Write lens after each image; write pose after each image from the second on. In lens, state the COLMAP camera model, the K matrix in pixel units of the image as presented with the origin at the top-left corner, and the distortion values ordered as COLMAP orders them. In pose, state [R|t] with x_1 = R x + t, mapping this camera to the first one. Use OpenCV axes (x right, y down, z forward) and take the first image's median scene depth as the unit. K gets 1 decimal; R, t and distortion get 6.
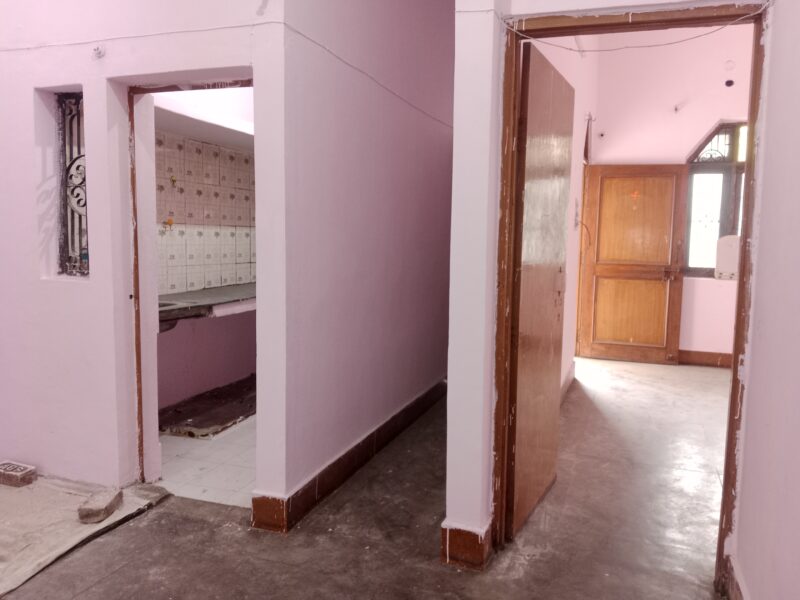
lens RADIAL K [[640.1, 0, 405.1], [0, 640.1, 307.9], [0, 0, 1]] dist [0.033404, -0.038765]
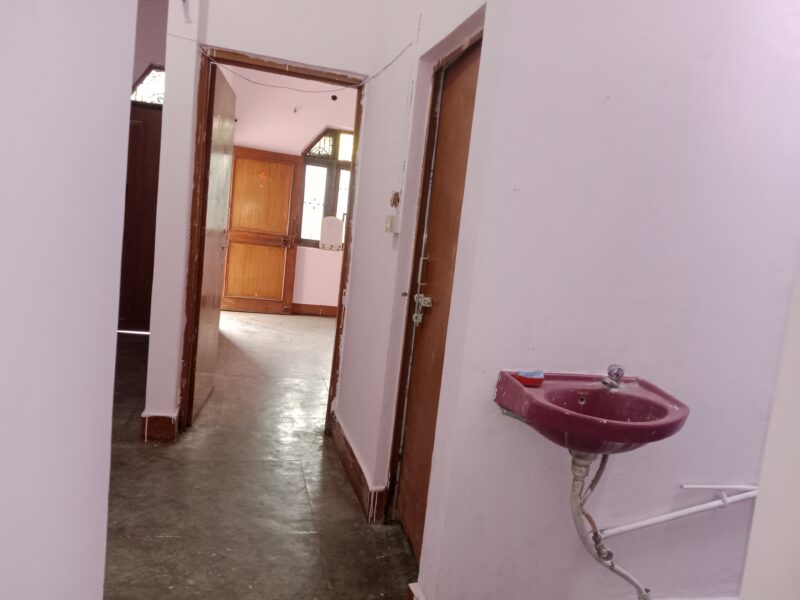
lens RADIAL K [[640.1, 0, 404.0], [0, 640.1, 301.0], [0, 0, 1]] dist [0.033404, -0.038765]
pose [[0.826314, 0.014191, 0.563031, -0.246914], [-0.035680, 0.998993, 0.027185, 0.045219], [-0.562078, -0.042552, 0.825989, -0.397749]]
